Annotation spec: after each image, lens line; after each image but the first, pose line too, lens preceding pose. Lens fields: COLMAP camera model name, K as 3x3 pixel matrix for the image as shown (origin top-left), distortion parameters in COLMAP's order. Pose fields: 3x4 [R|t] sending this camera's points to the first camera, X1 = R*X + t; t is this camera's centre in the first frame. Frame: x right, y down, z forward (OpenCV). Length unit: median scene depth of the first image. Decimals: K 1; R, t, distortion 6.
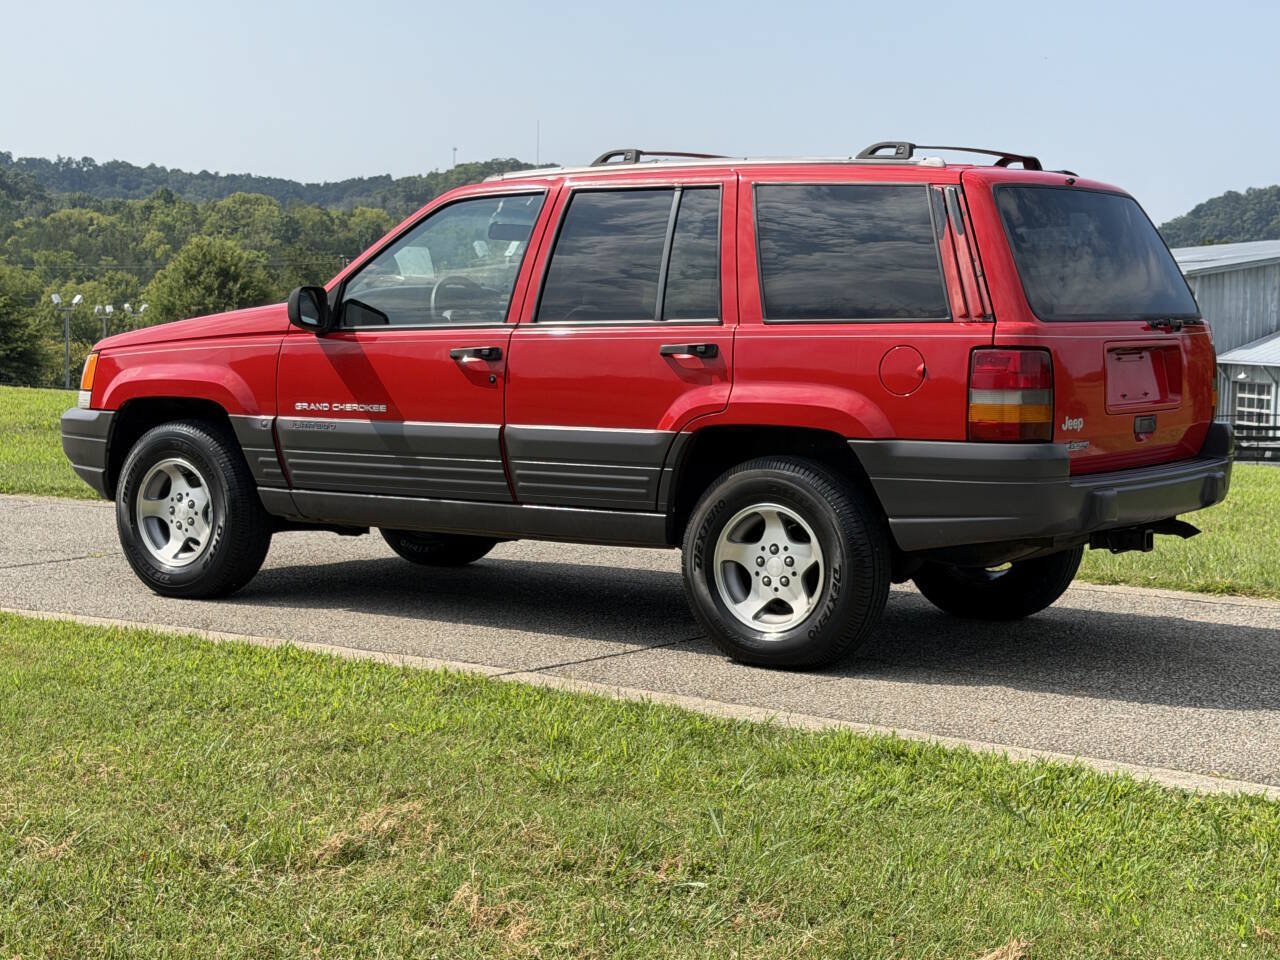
lens RADIAL K [[2317.7, 0, 640.0], [0, 2317.7, 480.0], [0, 0, 1]] dist [0.120280, -0.076368]
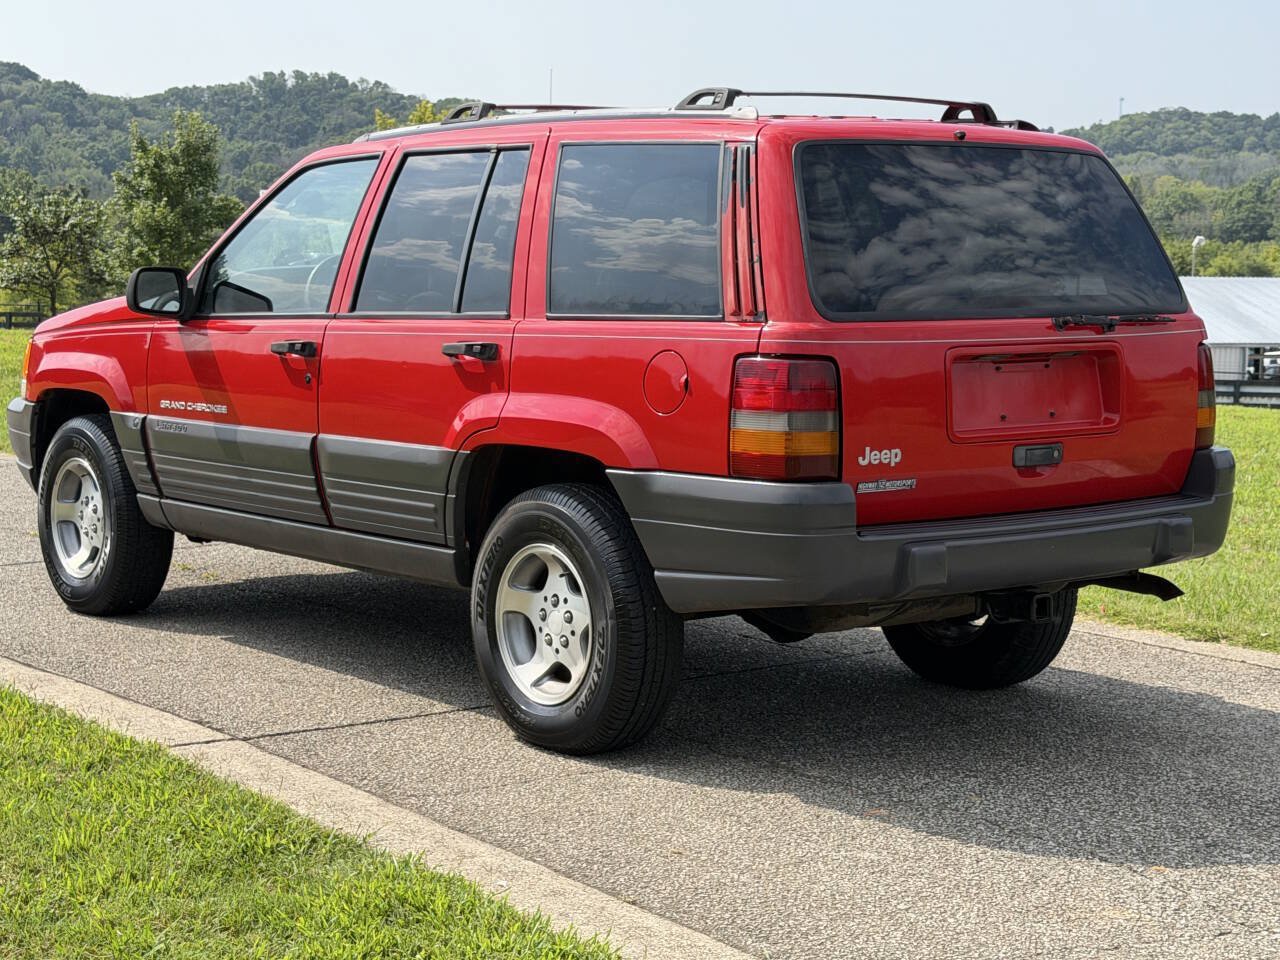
lens RADIAL K [[2317.7, 0, 640.0], [0, 2317.7, 480.0], [0, 0, 1]] dist [0.120280, -0.076368]
pose [[0.959613, 0.027051, -0.280020, 0.305460], [-0.021720, 0.999519, 0.022125, -0.029803], [0.280484, -0.015150, 0.959739, 0.237563]]
